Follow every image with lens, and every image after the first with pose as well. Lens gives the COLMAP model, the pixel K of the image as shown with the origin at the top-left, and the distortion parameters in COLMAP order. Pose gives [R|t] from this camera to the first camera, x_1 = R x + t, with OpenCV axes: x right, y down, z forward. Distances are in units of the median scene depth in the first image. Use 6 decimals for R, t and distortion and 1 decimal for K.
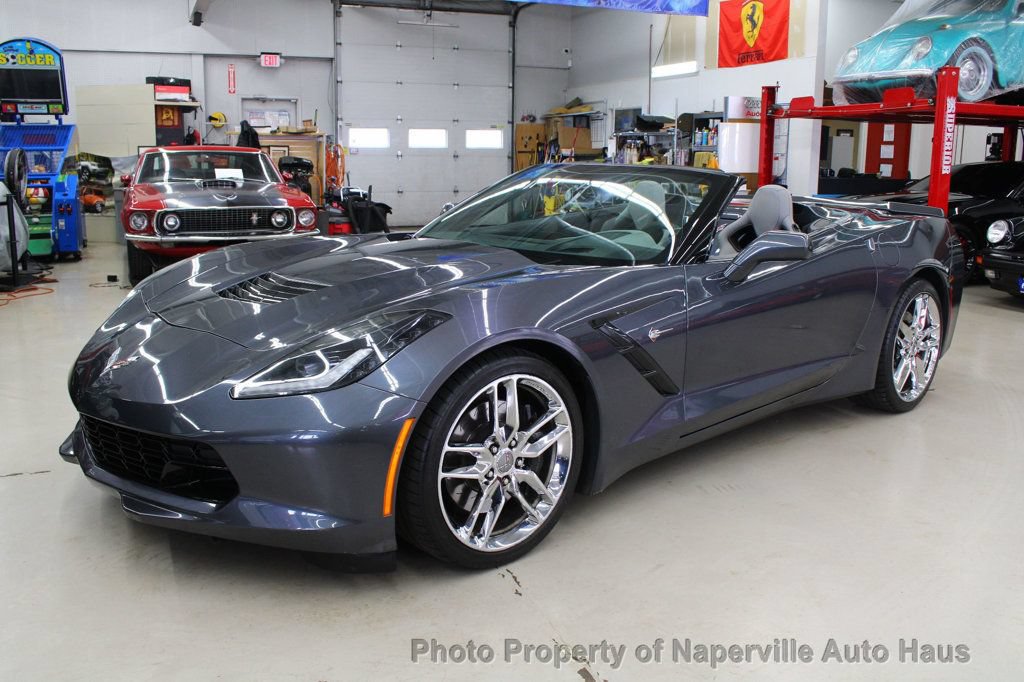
lens RADIAL K [[940.4, 0, 525.5], [0, 940.4, 318.8], [0, 0, 1]] dist [-0.143937, 0.126613]
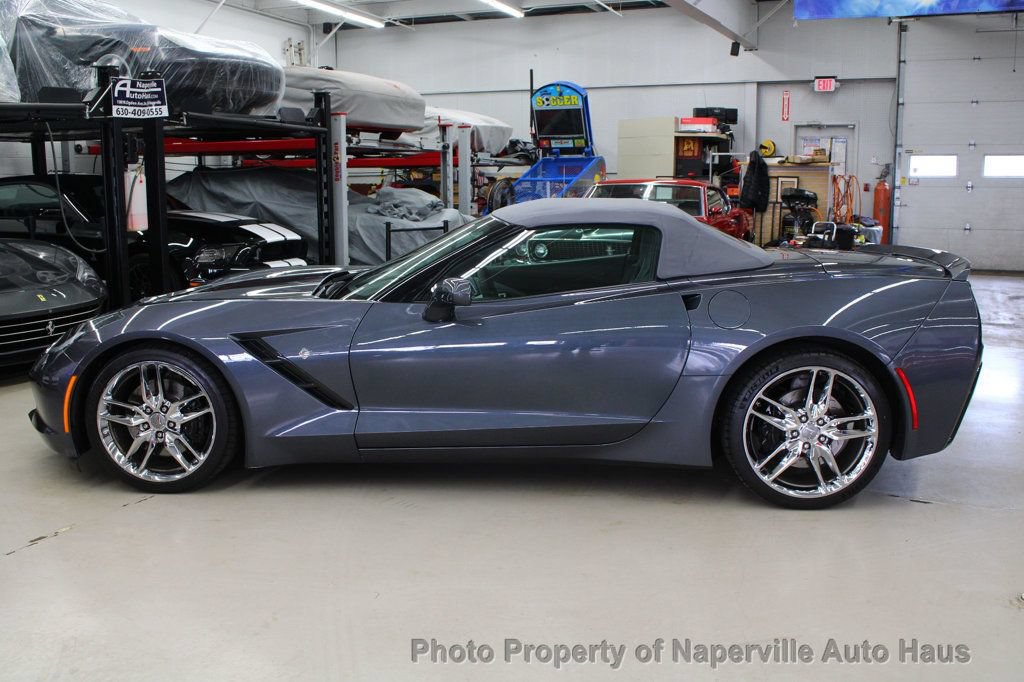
lens RADIAL K [[1053.9, 0, 512.0], [0, 1053.9, 341.0], [0, 0, 1]] dist [-0.120801, 0.135538]
pose [[0.687486, 0.102071, -0.718989, 0.394321], [-0.114179, 0.992952, 0.031788, -0.022844], [0.717166, 0.060239, 0.694294, 0.066084]]
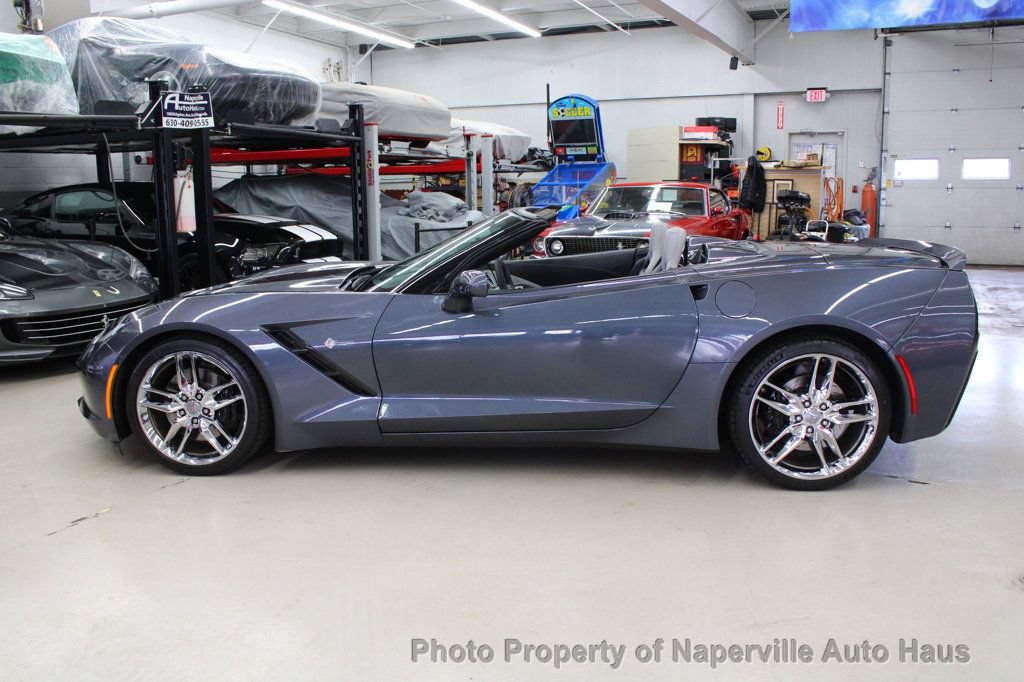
lens RADIAL K [[939.6, 0, 510.3], [0, 939.6, 339.7], [0, 0, 1]] dist [-0.133368, 0.136355]
pose [[0.670104, 0.105313, -0.734758, 0.376290], [-0.108580, 0.993143, 0.043322, -0.021894], [0.734283, 0.050750, 0.676944, 0.087098]]
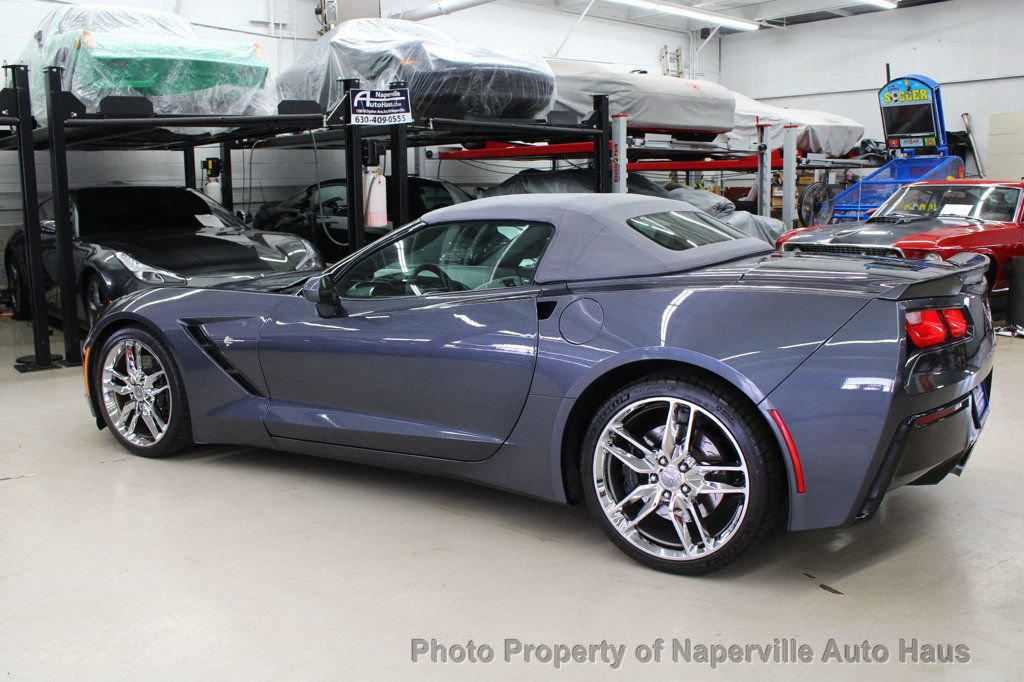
lens RADIAL K [[998.8, 0, 511.0], [0, 998.8, 347.9], [0, 0, 1]] dist [-0.124445, 0.131047]
pose [[0.251868, 0.143219, -0.957106, 0.467848], [-0.148995, 0.982936, 0.107875, -0.055103], [0.956223, 0.115433, 0.268909, 0.298812]]
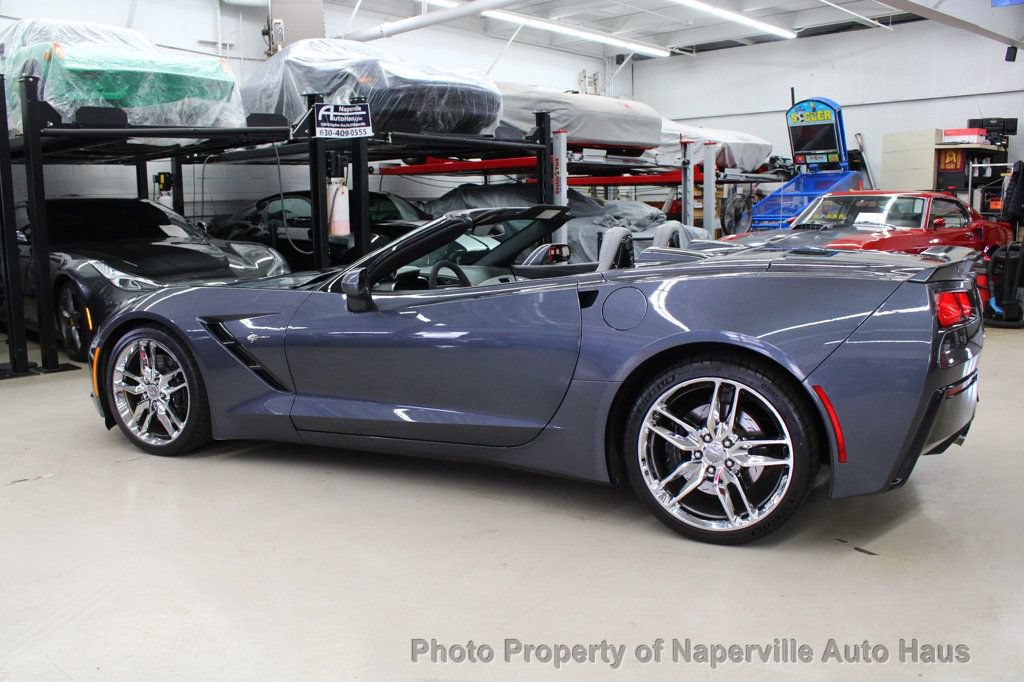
lens RADIAL K [[939.6, 0, 510.3], [0, 939.6, 339.7], [0, 0, 1]] dist [-0.133368, 0.136355]
pose [[0.351158, 0.119566, -0.928651, 0.447917], [-0.141337, 0.987217, 0.073662, -0.039354], [0.925587, 0.105385, 0.363568, 0.254169]]
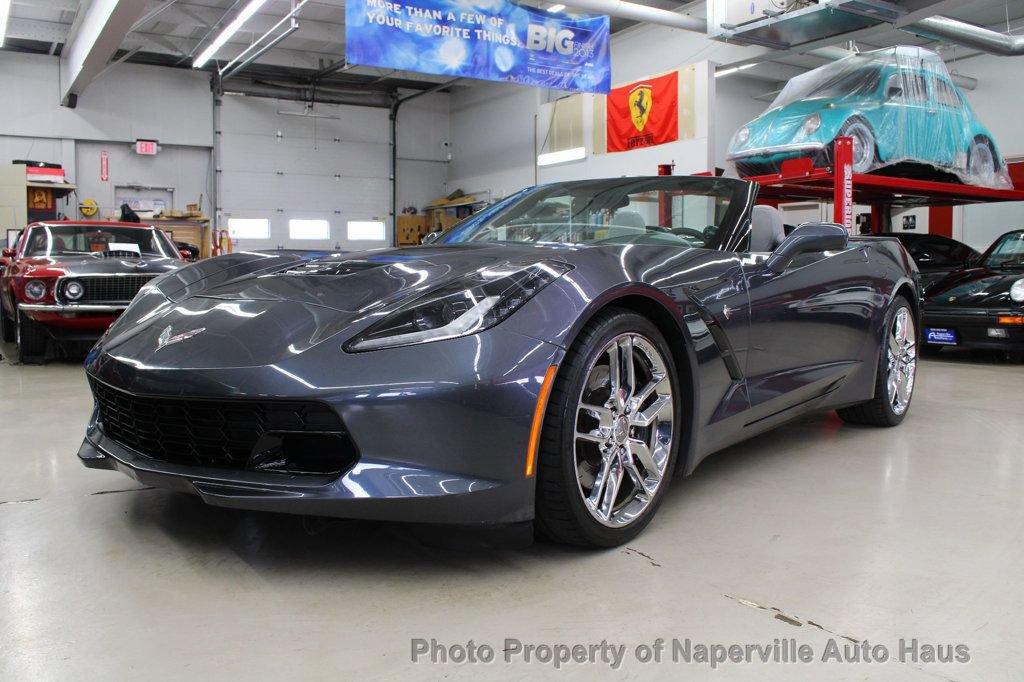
lens RADIAL K [[940.4, 0, 525.5], [0, 940.4, 318.8], [0, 0, 1]] dist [-0.143937, 0.126613]
pose [[0.985293, -0.018791, 0.169836, -0.070328], [0.039783, 0.991848, -0.121059, 0.039510], [-0.166177, 0.126036, 0.978008, 0.023488]]
